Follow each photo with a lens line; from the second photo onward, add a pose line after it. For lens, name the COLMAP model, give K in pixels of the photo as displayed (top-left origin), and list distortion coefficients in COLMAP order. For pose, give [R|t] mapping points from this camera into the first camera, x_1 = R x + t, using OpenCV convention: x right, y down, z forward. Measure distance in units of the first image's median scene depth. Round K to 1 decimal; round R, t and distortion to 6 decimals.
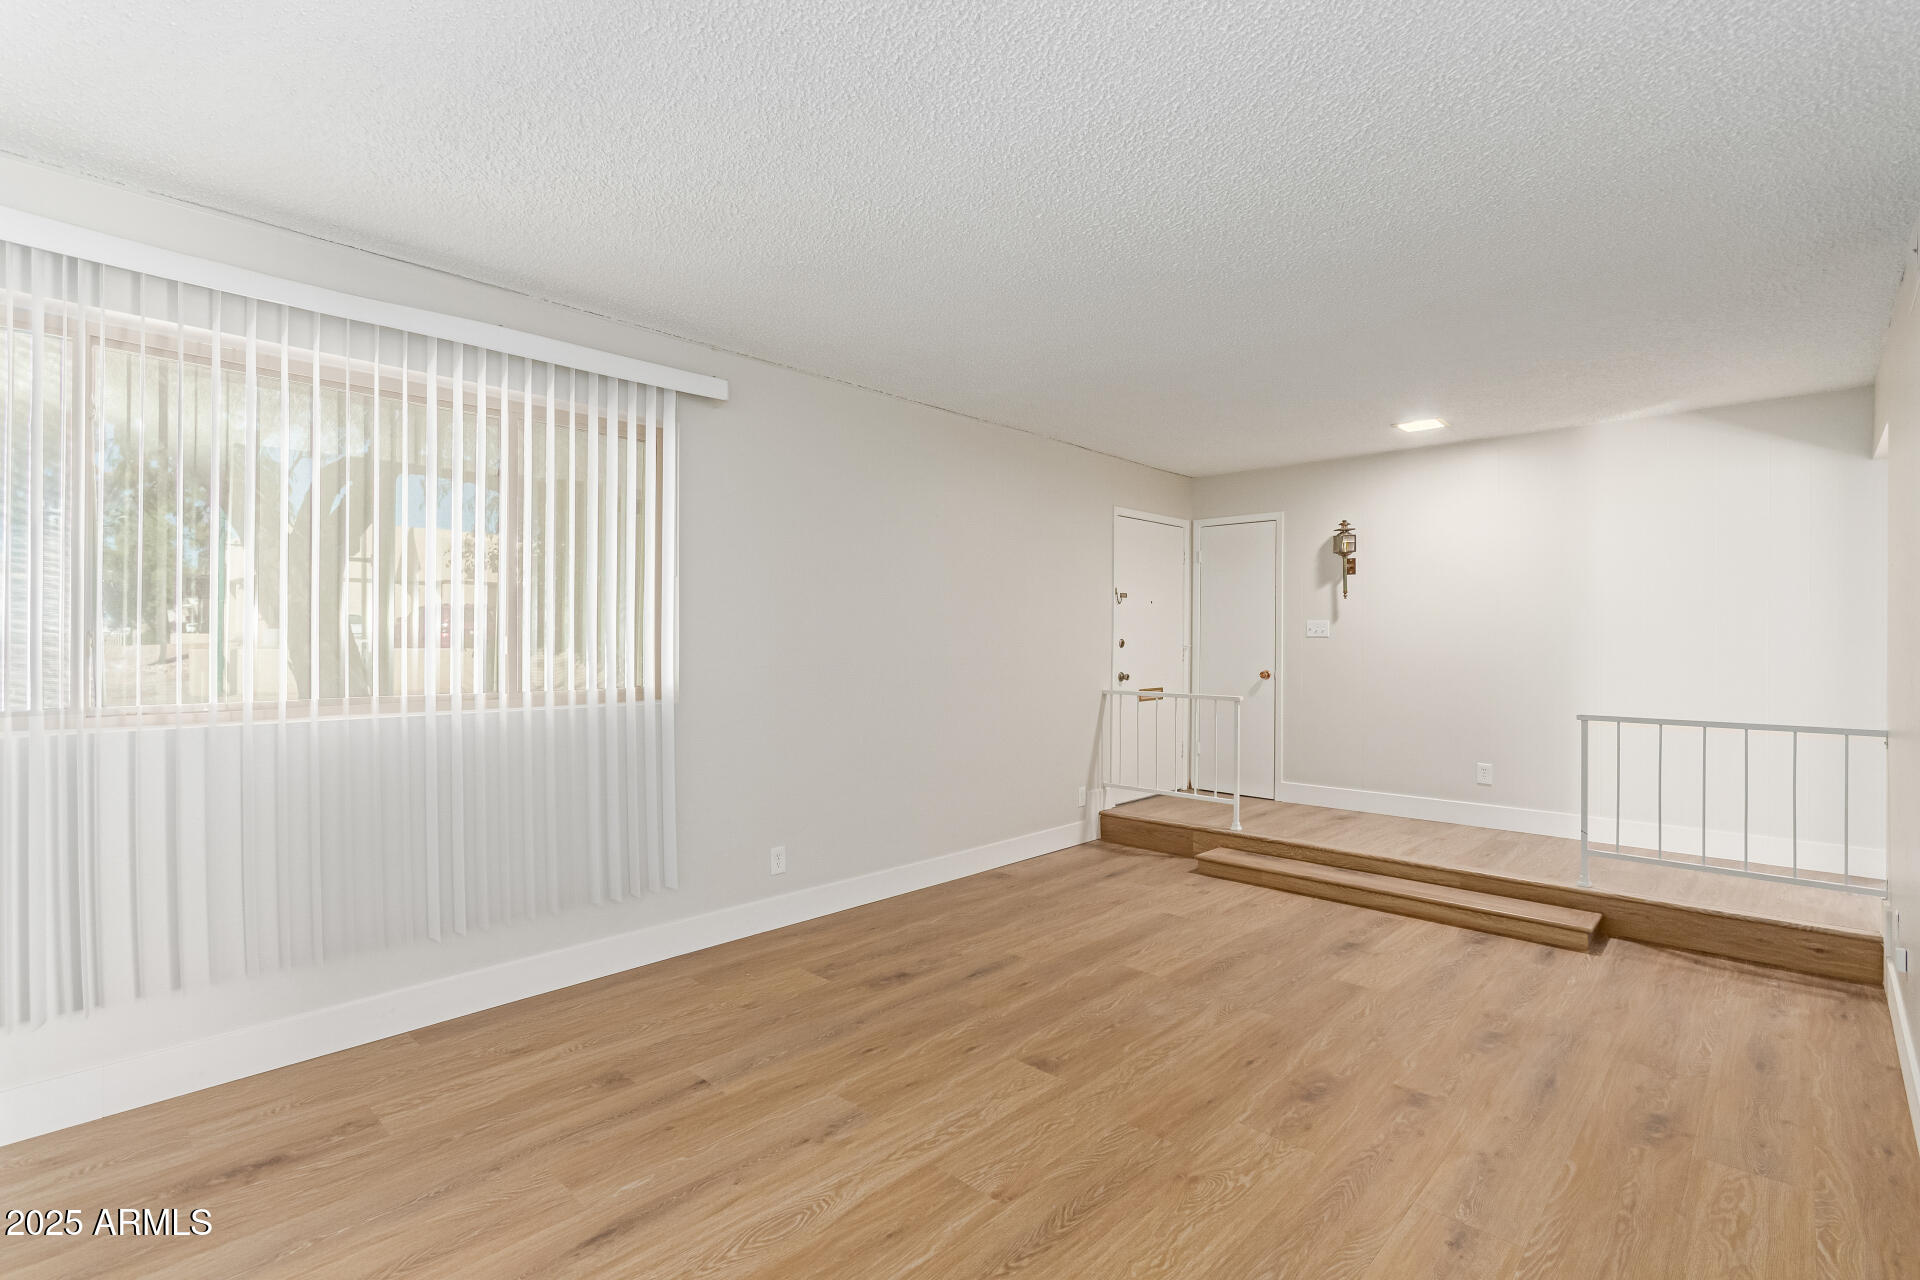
lens RADIAL K [[885.7, 0, 957.1], [0, 885.7, 641.5], [0, 0, 1]] dist [0.000873, 0.001601]
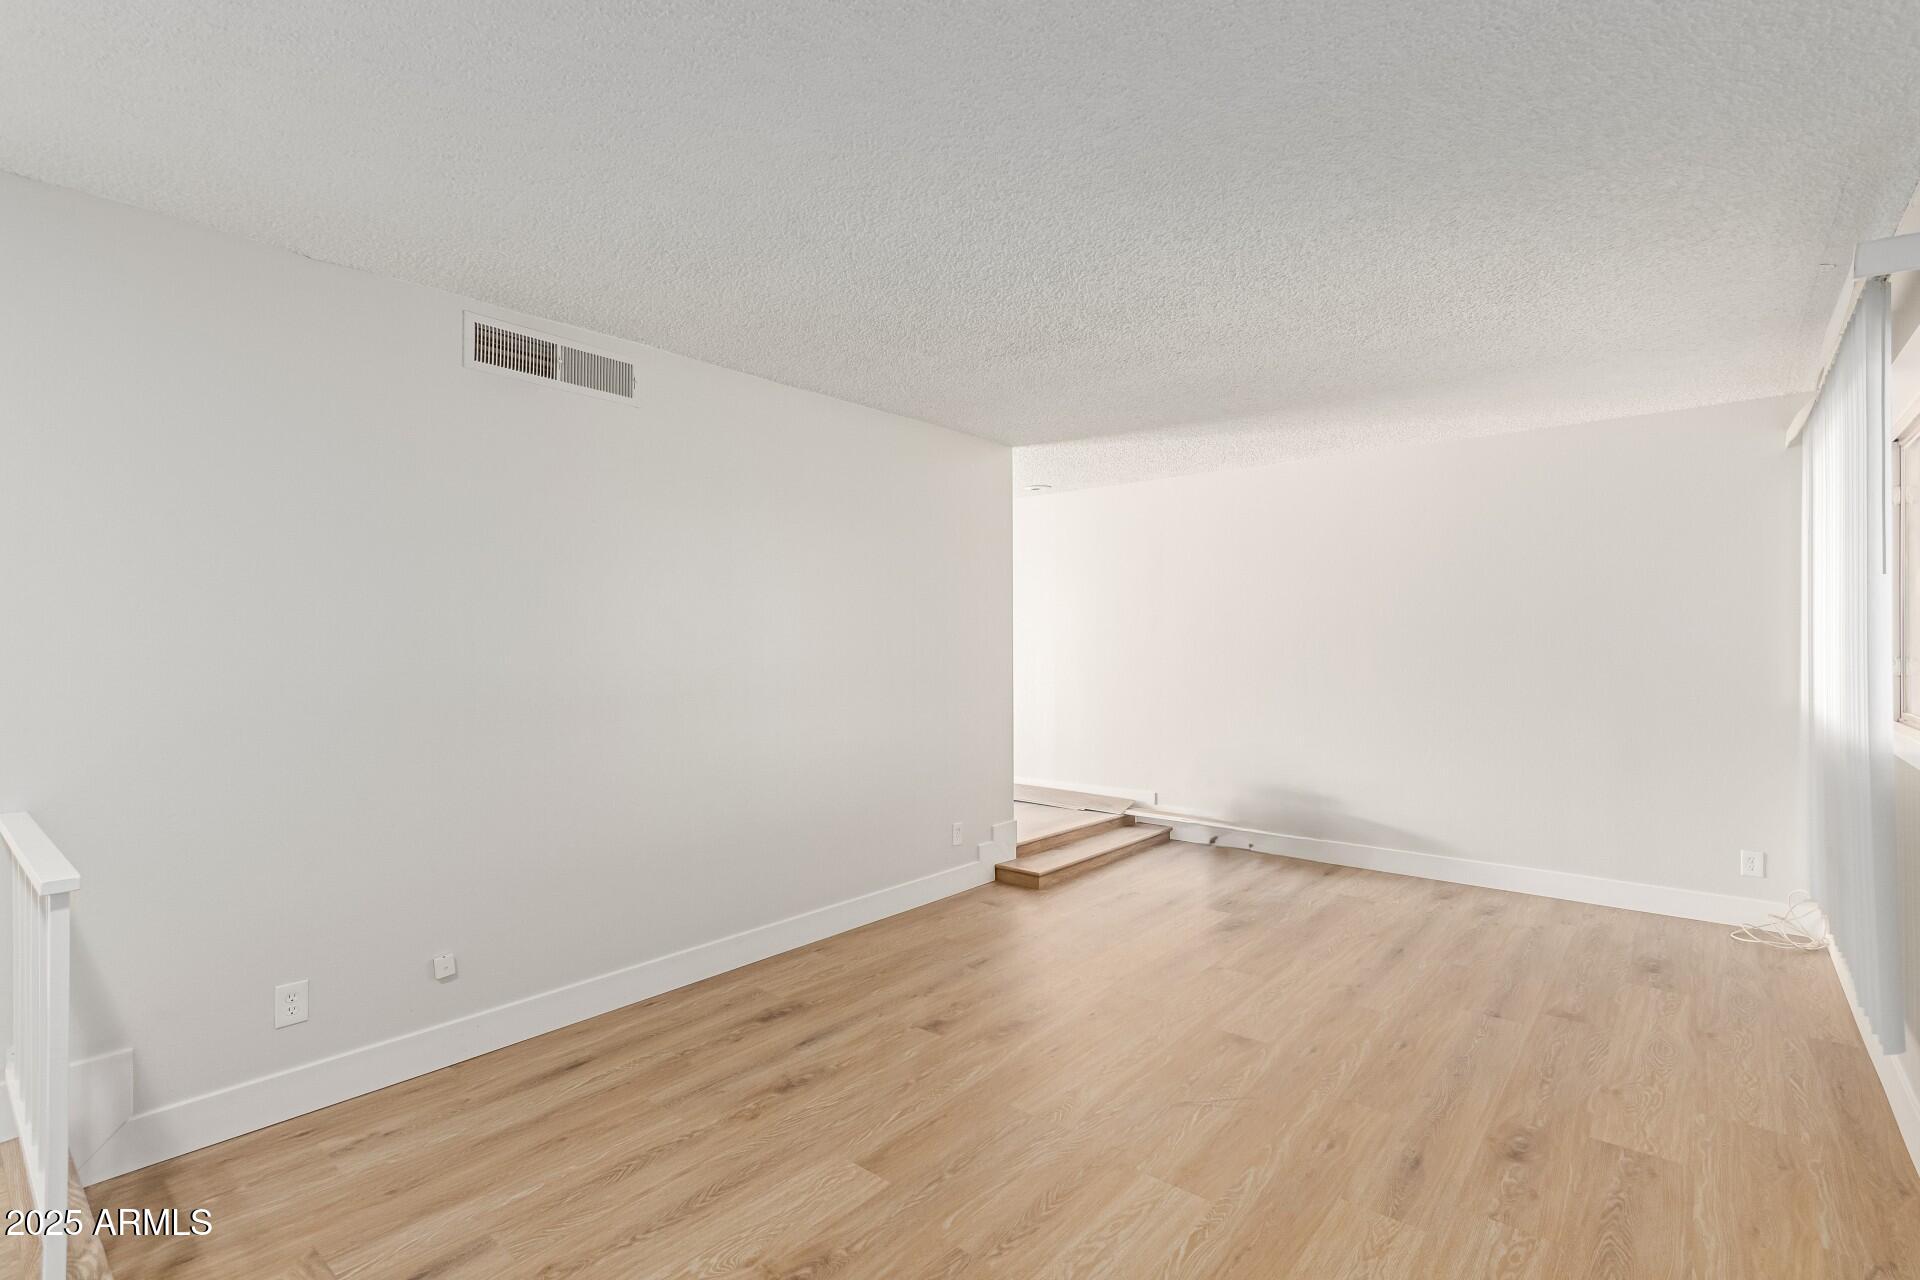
lens RADIAL K [[885.7, 0, 965.9], [0, 885.7, 640.7], [0, 0, 1]] dist [0.000873, 0.001601]
pose [[-0.997654, -0.002643, -0.068405, 0.490194], [-0.002485, 0.999994, -0.002391, -0.024597], [0.068411, -0.002216, -0.997655, 1.974603]]
